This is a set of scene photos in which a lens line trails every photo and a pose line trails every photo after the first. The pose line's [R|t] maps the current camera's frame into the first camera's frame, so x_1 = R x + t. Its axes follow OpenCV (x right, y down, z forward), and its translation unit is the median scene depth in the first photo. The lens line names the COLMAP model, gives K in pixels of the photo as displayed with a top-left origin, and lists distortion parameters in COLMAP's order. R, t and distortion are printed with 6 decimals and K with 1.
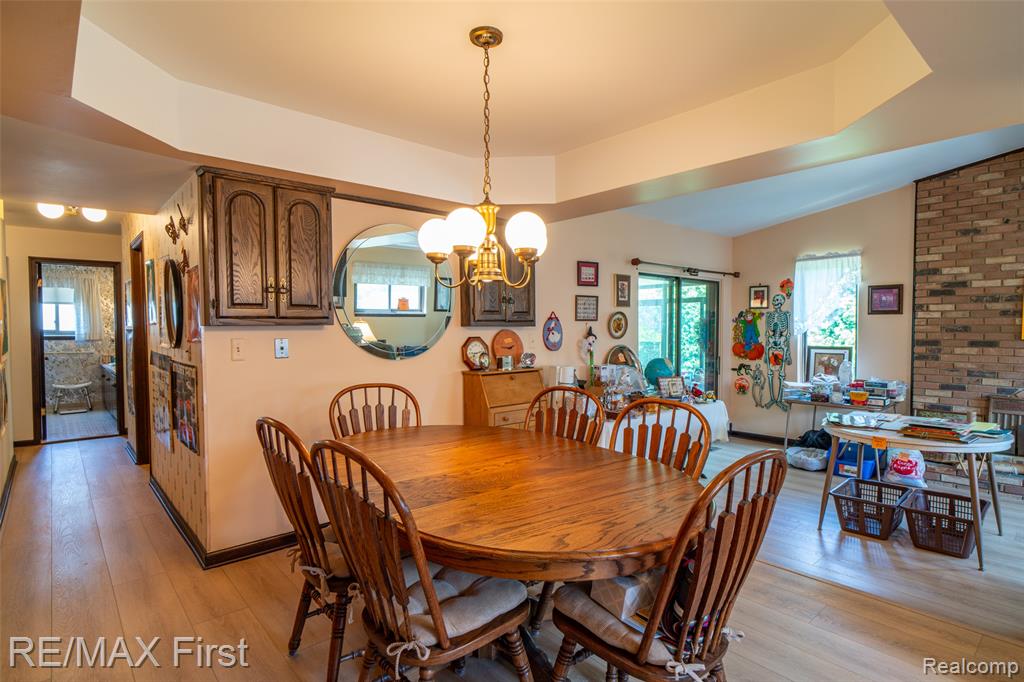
lens RADIAL K [[527.3, 0, 515.6], [0, 527.3, 343.8], [0, 0, 1]] dist [-0.005573, 0.003041]
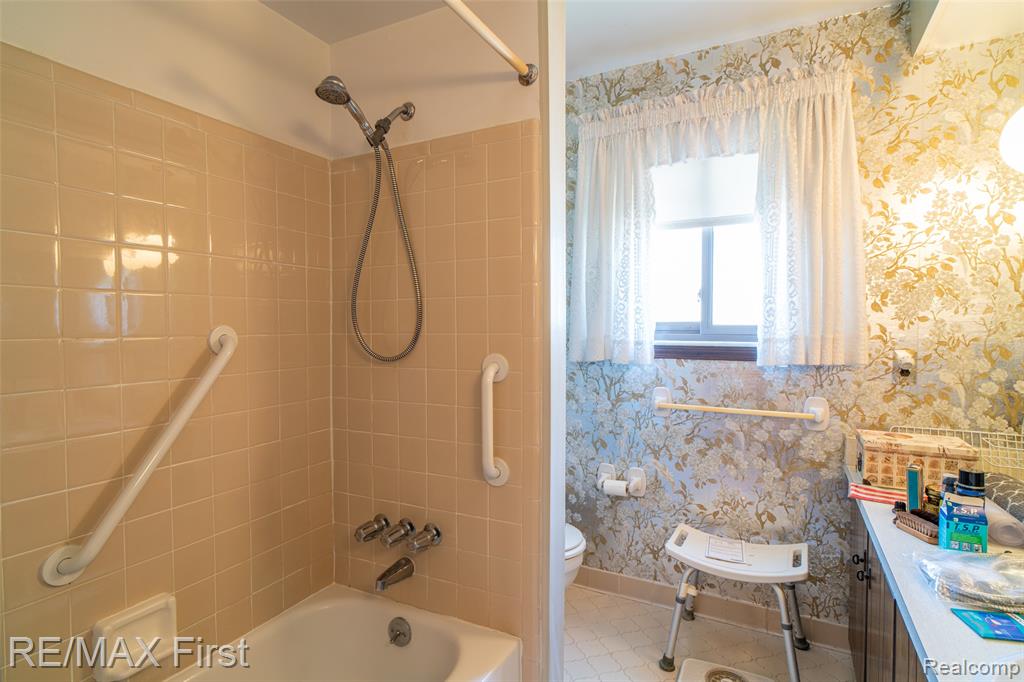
lens RADIAL K [[527.3, 0, 508.1], [0, 527.3, 343.4], [0, 0, 1]] dist [-0.005573, 0.003041]
pose [[0.354575, 0.028242, -0.934601, -0.647549], [-0.026668, 0.999443, 0.020084, -0.018108], [0.934647, 0.017803, 0.355131, 0.803124]]
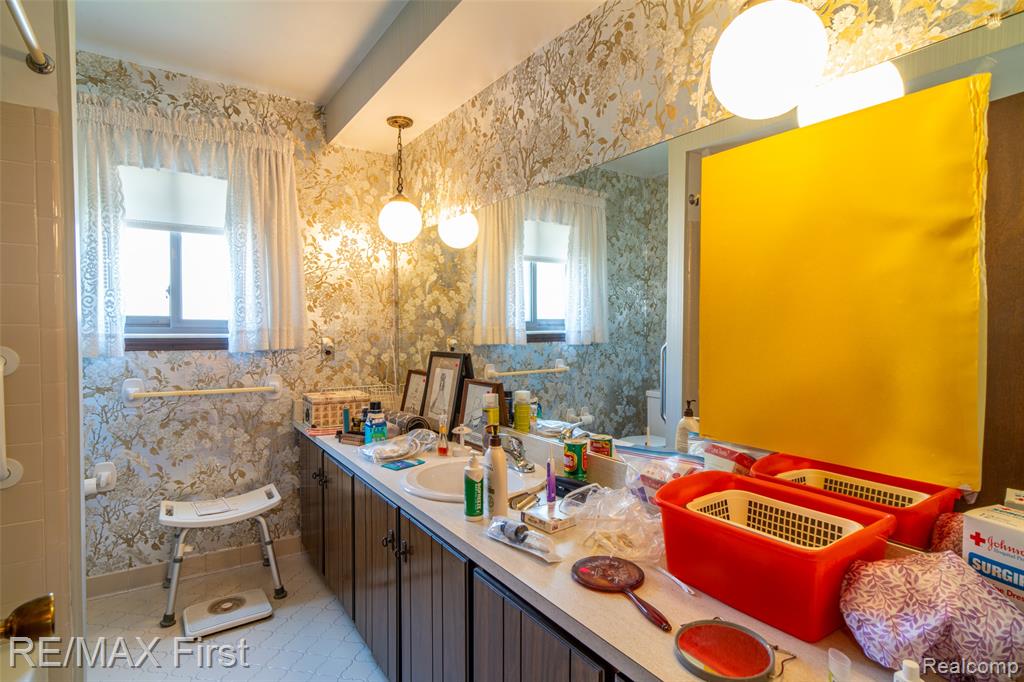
lens RADIAL K [[527.3, 0, 516.1], [0, 527.3, 341.5], [0, 0, 1]] dist [-0.005573, 0.003041]
pose [[0.991599, 0.009859, -0.128976, -0.633206], [-0.009856, 0.999951, 0.000662, -0.014193], [0.128976, 0.000614, 0.991648, 0.719647]]
